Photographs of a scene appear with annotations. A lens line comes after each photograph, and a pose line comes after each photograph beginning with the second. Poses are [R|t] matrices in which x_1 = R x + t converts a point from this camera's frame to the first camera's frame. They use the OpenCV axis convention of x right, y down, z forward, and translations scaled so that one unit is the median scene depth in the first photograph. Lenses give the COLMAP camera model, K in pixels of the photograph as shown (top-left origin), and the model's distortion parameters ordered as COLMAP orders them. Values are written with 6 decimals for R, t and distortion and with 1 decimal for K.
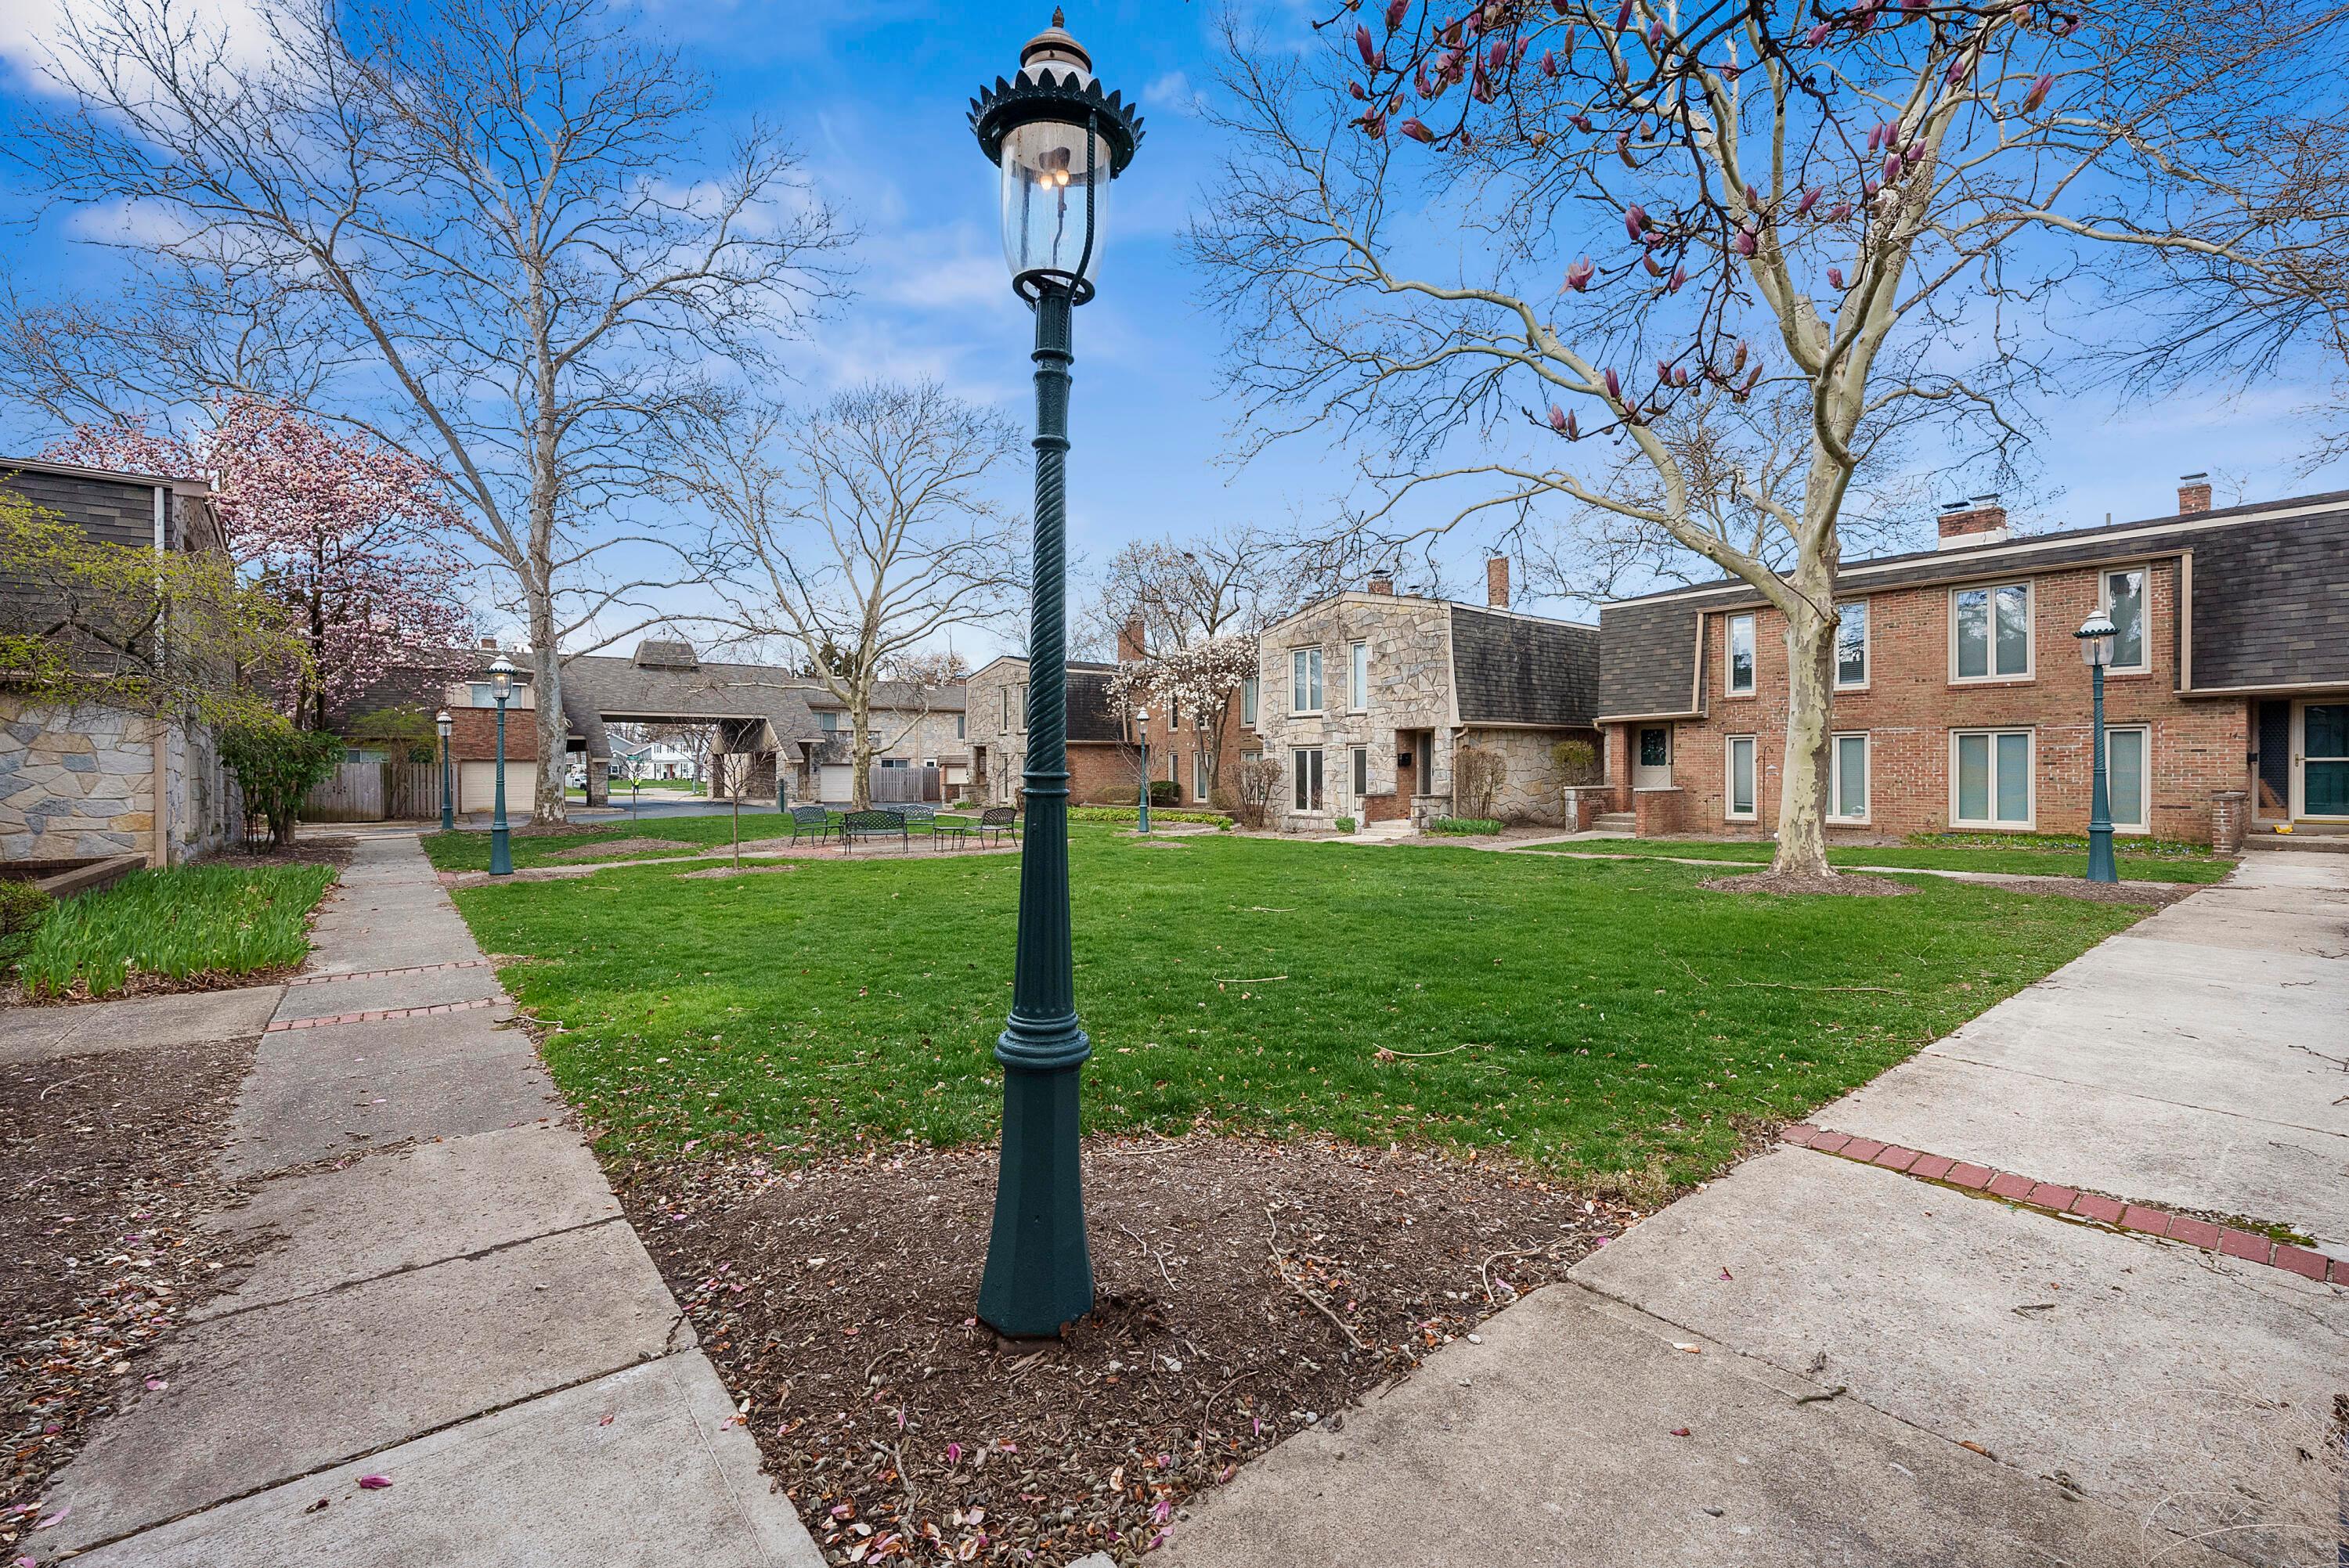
lens RADIAL K [[979.8, 0, 1177.1], [0, 979.8, 782.1], [0, 0, 1]] dist [-0.000598, -0.000608]
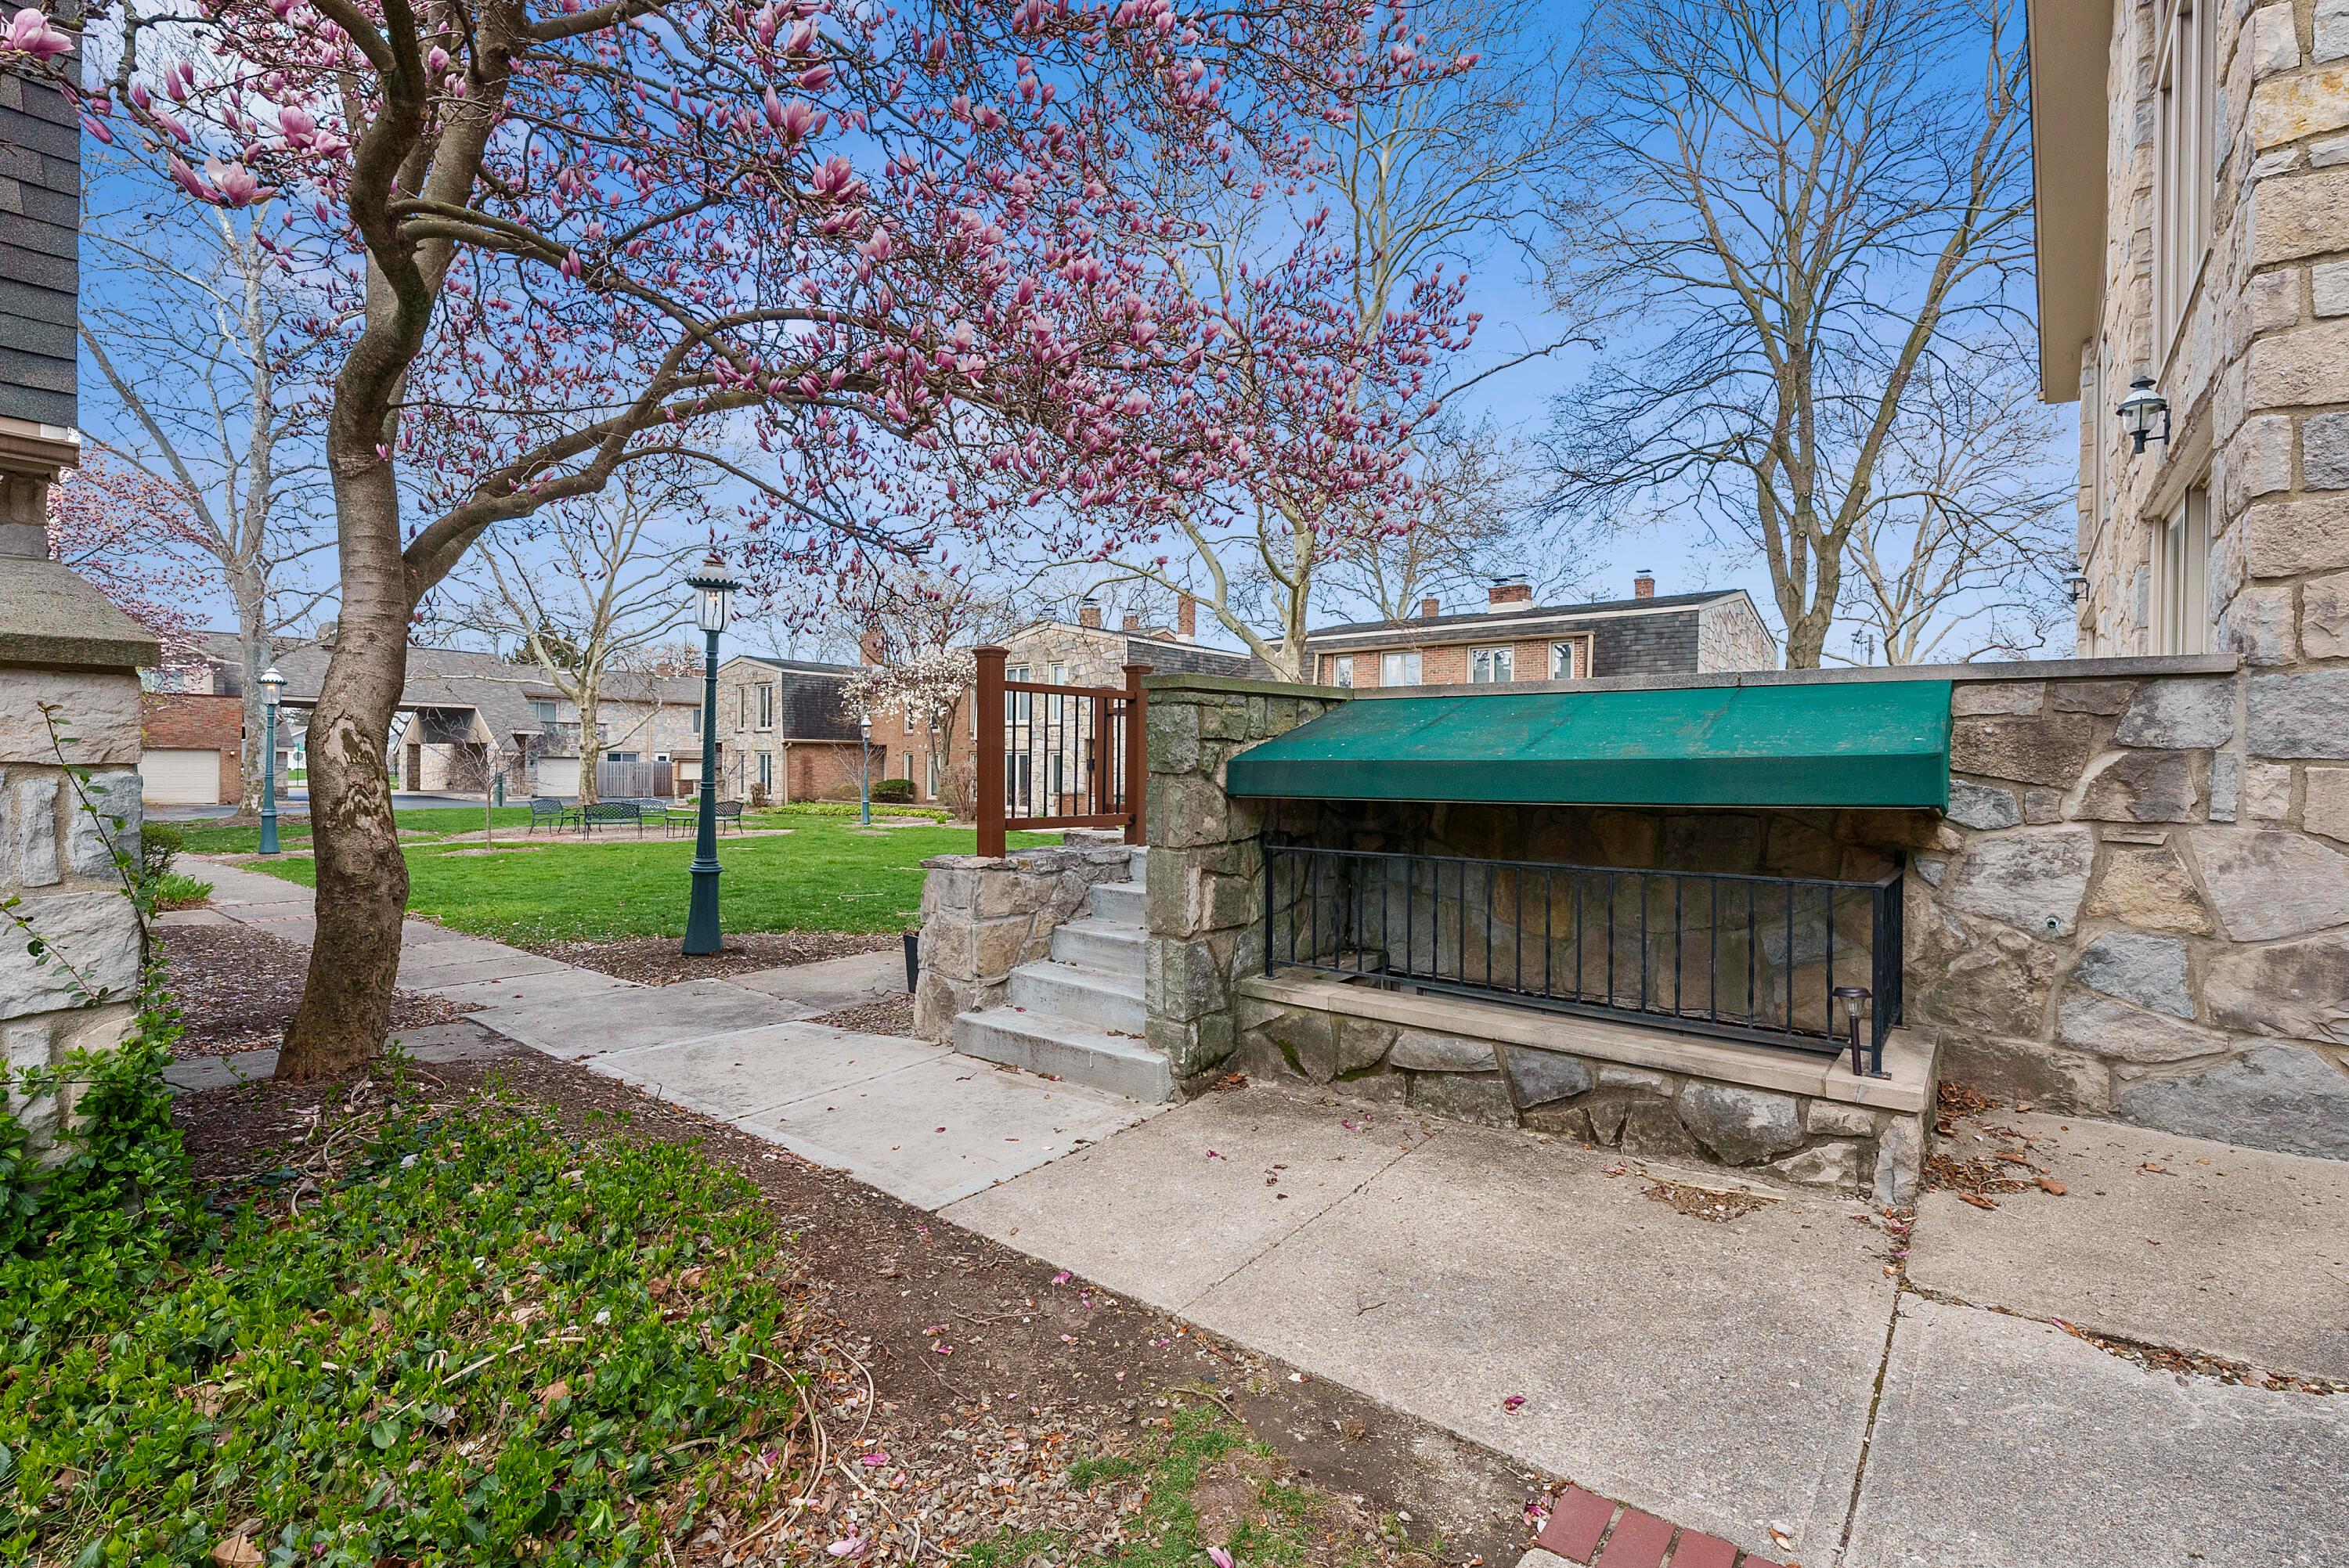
lens RADIAL K [[1035.2, 0, 1169.8], [0, 1035.2, 776.9], [0, 0, 1]] dist [-0.000230, -0.001033]
pose [[0.978056, 0.013219, 0.207924, 0.044634], [-0.012435, 0.999910, -0.005079, -0.002108], [-0.207972, 0.002382, 0.978132, -0.178681]]
